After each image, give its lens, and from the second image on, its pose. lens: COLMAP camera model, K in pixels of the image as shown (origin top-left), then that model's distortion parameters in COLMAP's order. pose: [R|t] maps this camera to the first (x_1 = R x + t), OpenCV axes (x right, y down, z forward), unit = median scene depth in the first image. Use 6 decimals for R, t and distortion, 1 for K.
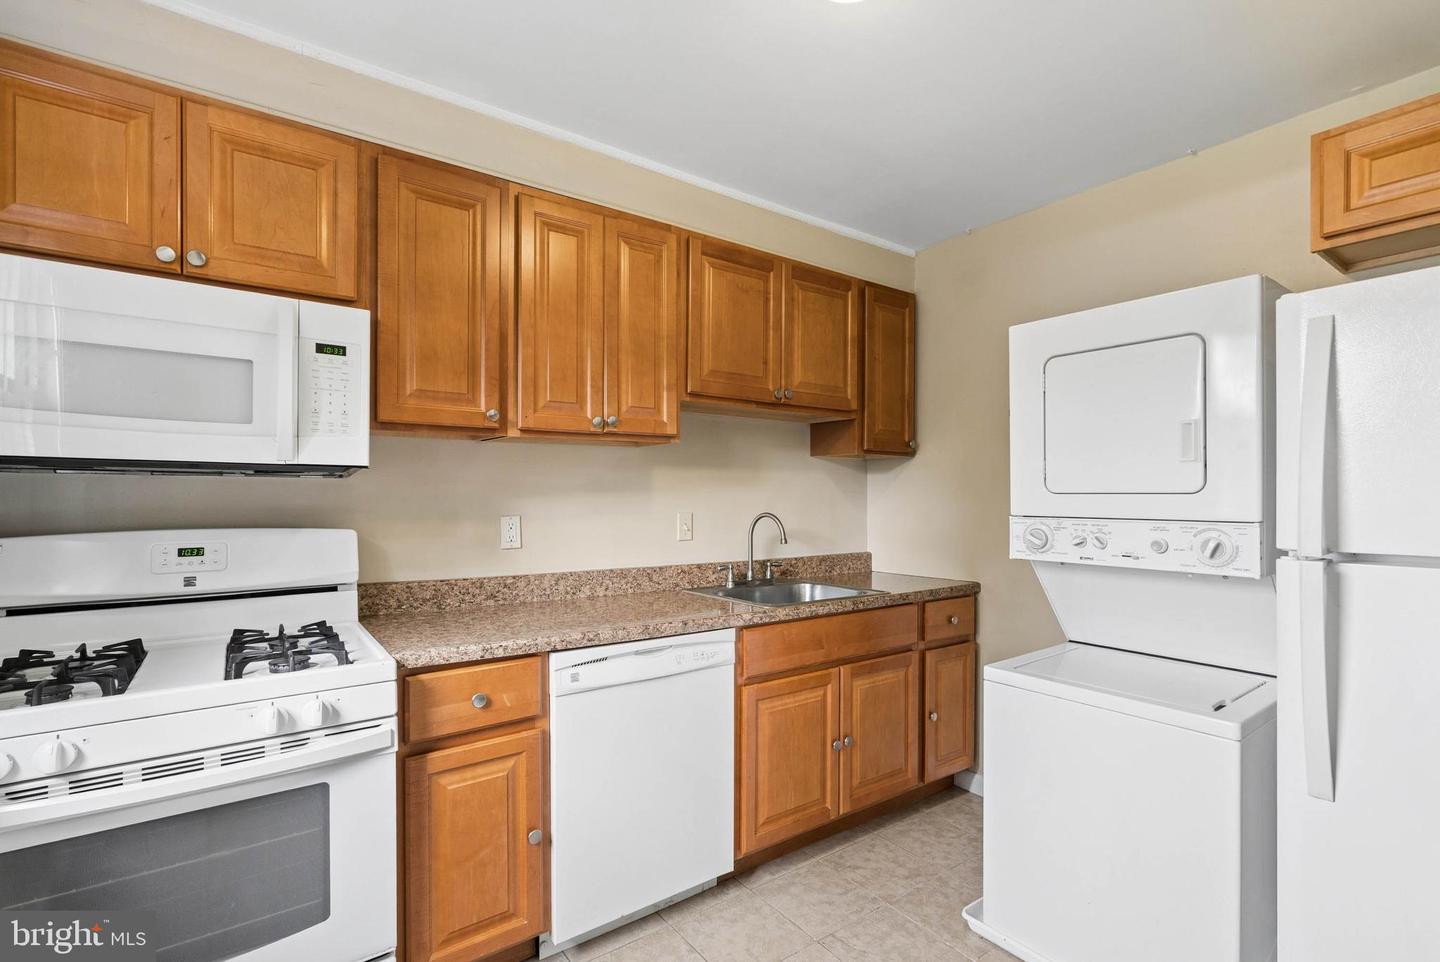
lens RADIAL K [[654.5, 0, 714.5], [0, 654.5, 496.1], [0, 0, 1]] dist [-0.004563, -0.000052]
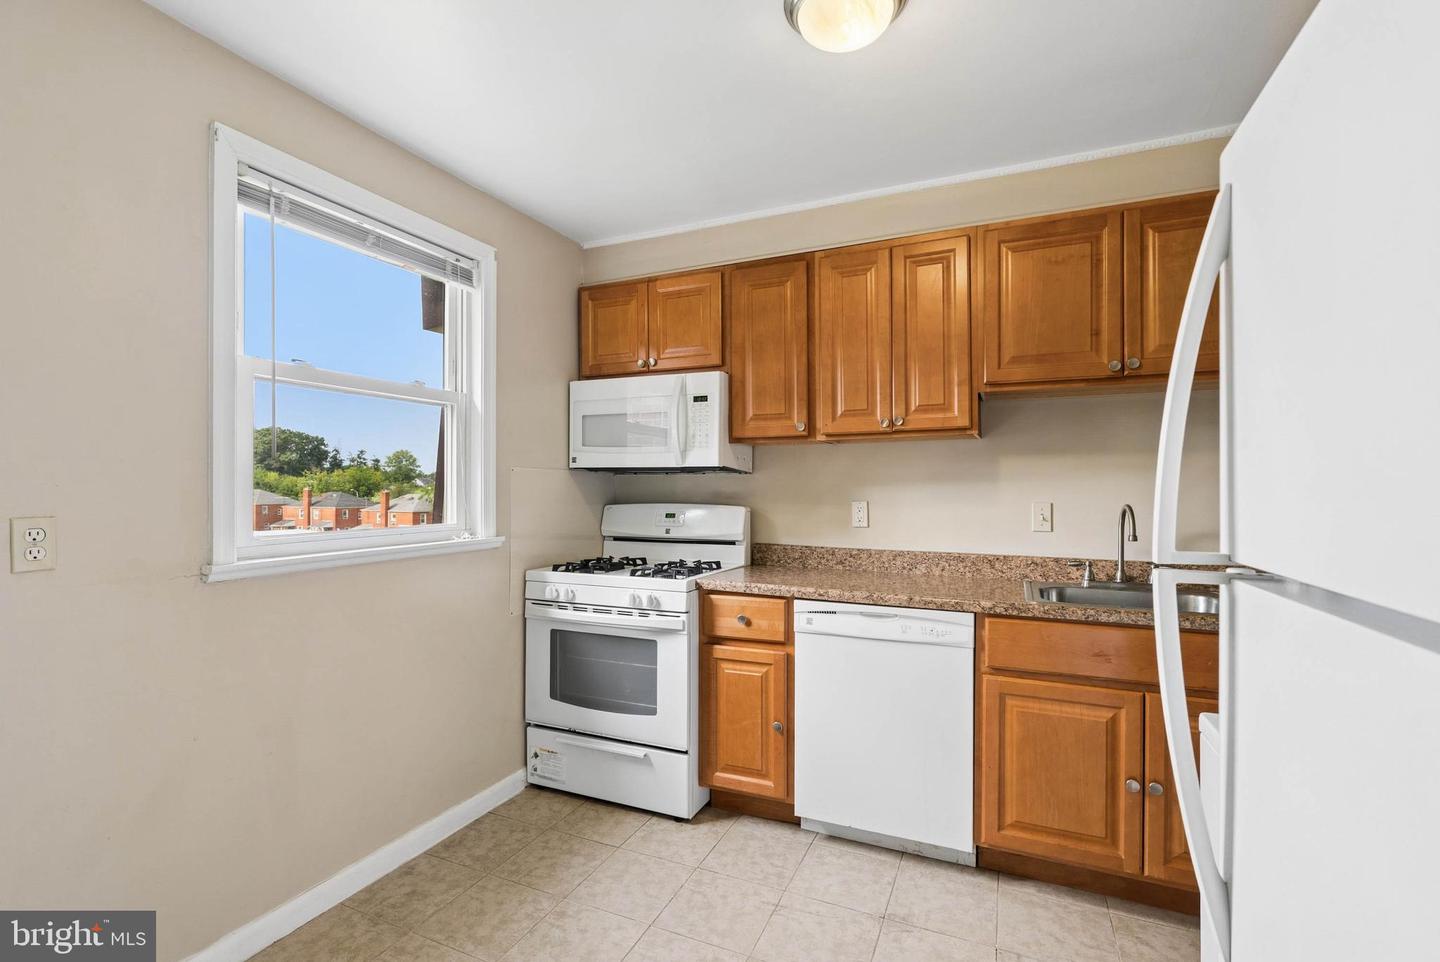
lens RADIAL K [[652.1, 0, 720.0], [0, 652.1, 481.0], [0, 0, 1]] dist [-0.007019, 0.000672]
pose [[0.503942, -0.010961, -0.863668, 0.711686], [-0.002038, 0.999902, -0.013880, 0.010327], [0.863735, 0.008755, 0.503870, 0.149022]]
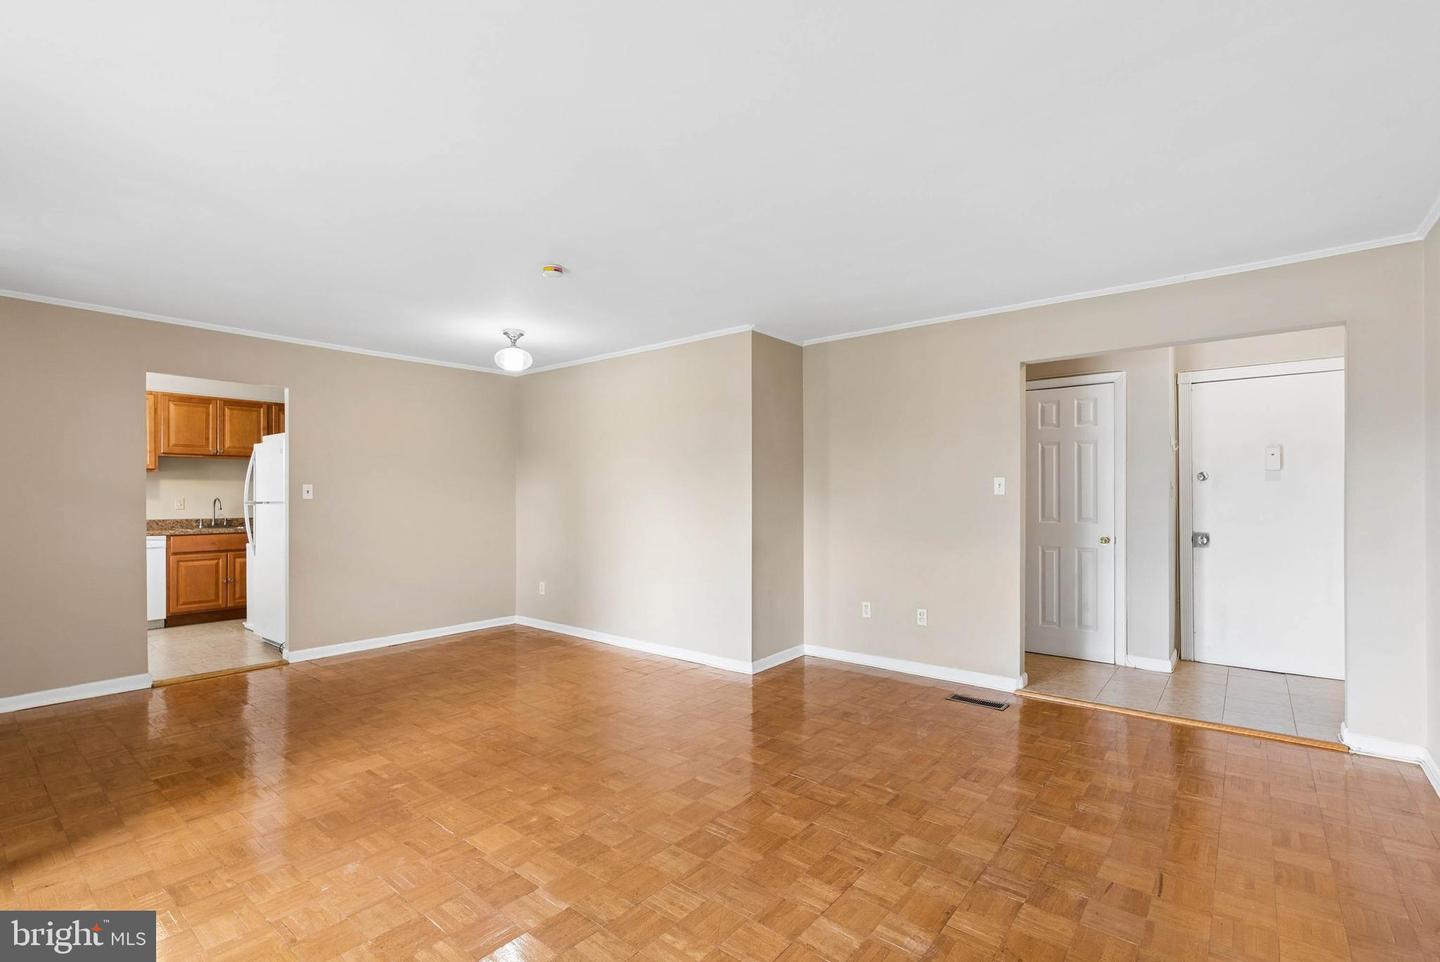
lens RADIAL K [[654.5, 0, 714.5], [0, 654.5, 496.1], [0, 0, 1]] dist [-0.004563, -0.000052]
pose [[0.968714, -0.004073, 0.248148, 1.695784], [0.003626, 0.999991, 0.002257, 0.026912], [-0.248155, -0.001287, 0.968719, -2.455642]]
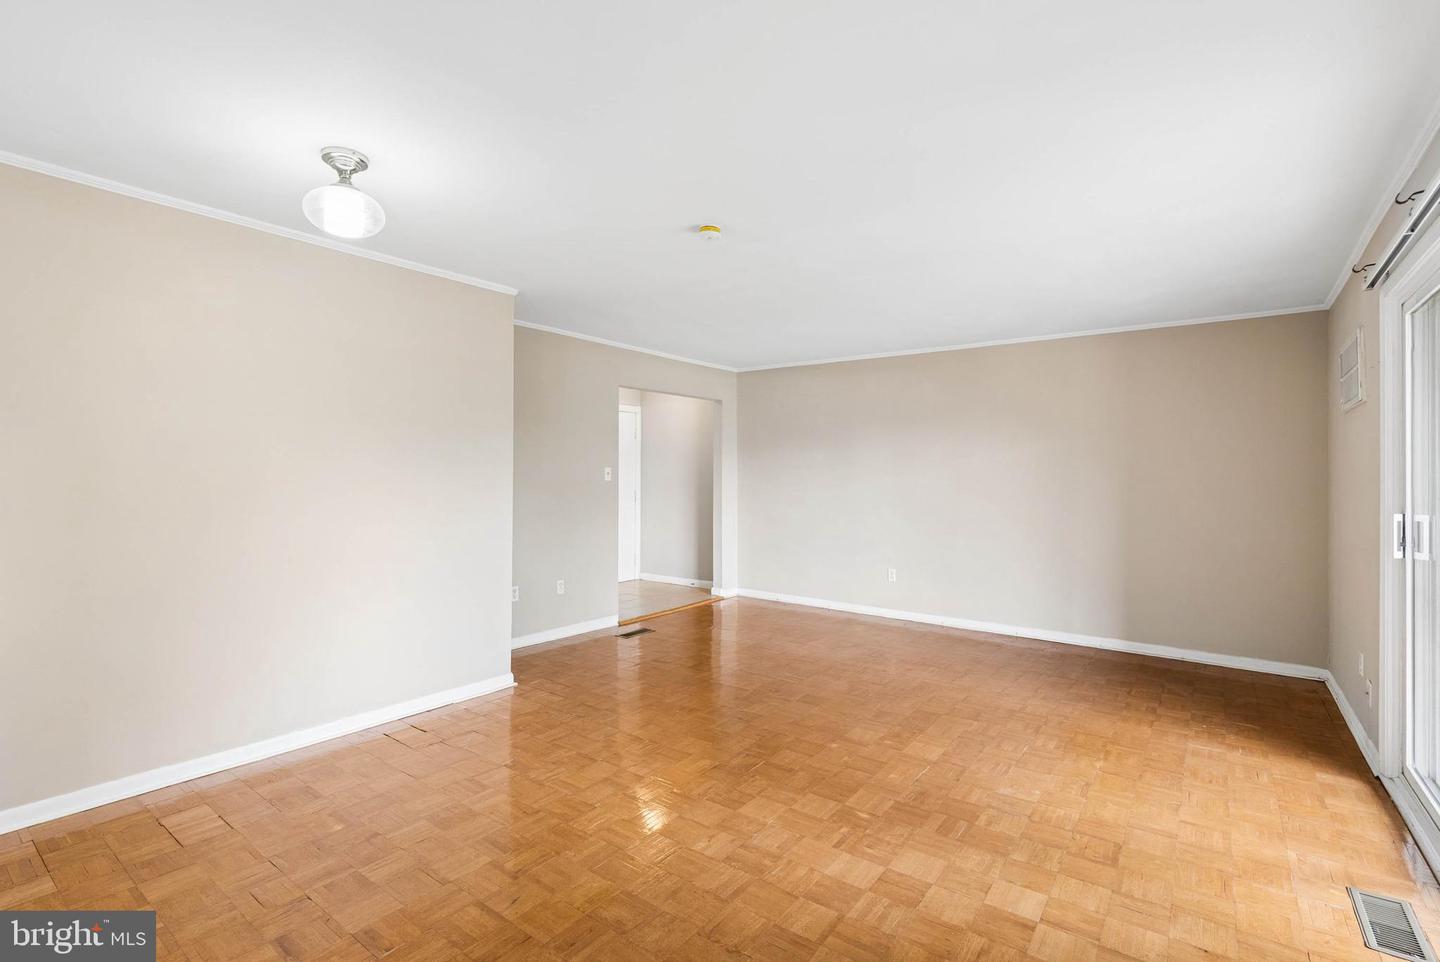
lens RADIAL K [[659.4, 0, 720.0], [0, 659.4, 481.0], [0, 0, 1]] dist [-0.002035, 0.000279]
pose [[-0.291667, -0.010200, 0.956465, 0.294205], [-0.004866, 0.999946, 0.009180, 0.004047], [-0.956507, -0.001977, -0.291701, -0.340019]]
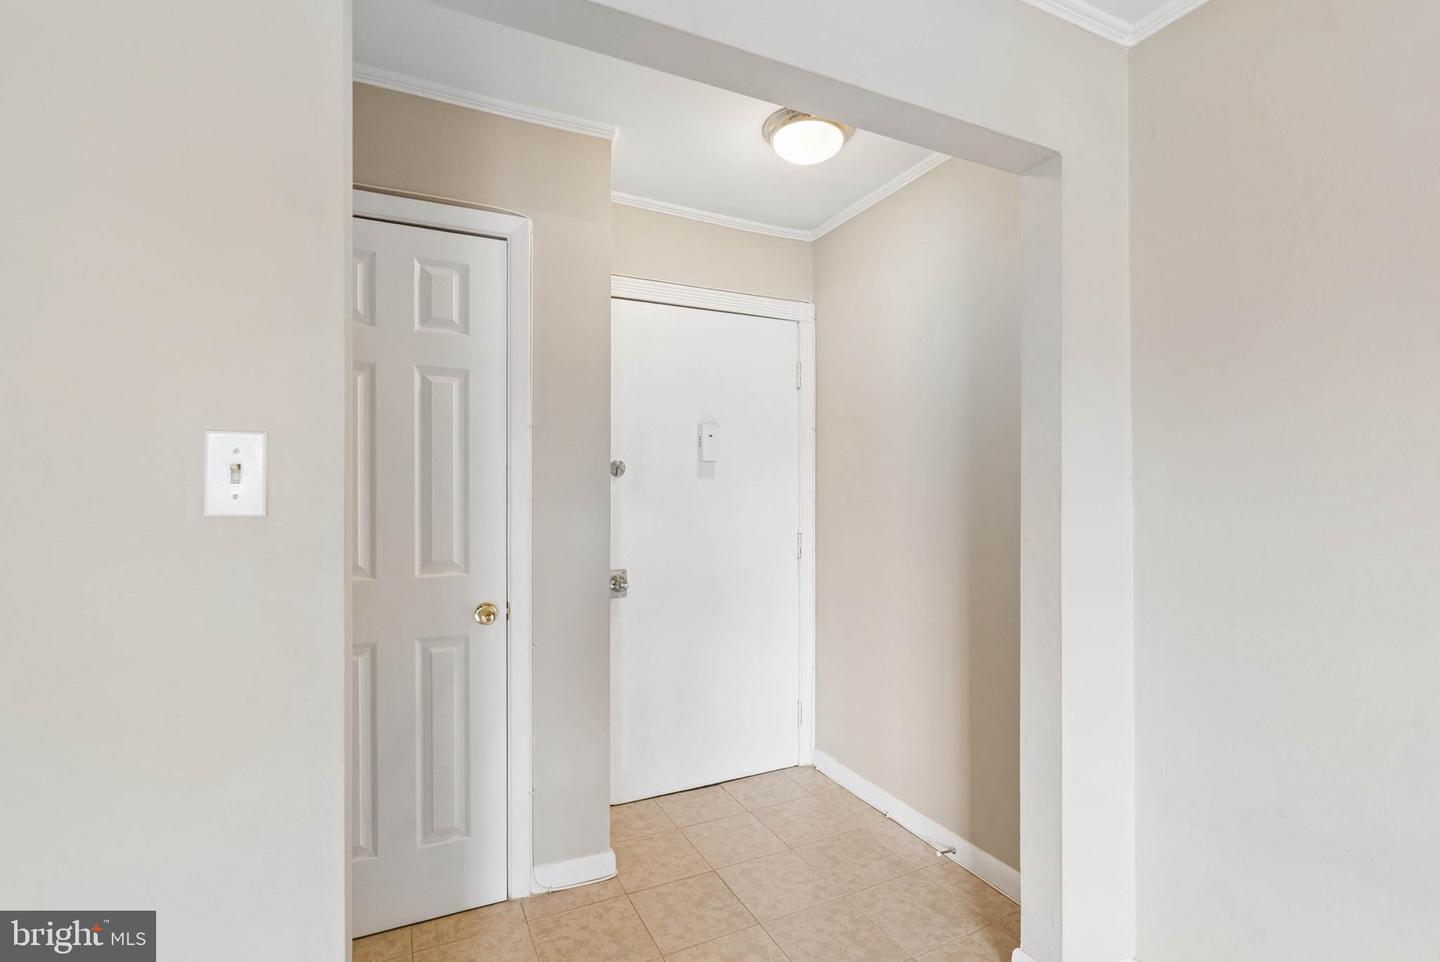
lens RADIAL K [[667.1, 0, 713.3], [0, 667.1, 499.6], [0, 0, 1]] dist [-0.001179, 0.000010]
pose [[0.185376, -0.010339, 0.982613, 2.691369], [0.003772, 0.999945, 0.009810, 0.016590], [-0.982660, 0.001888, 0.185405, -1.088799]]
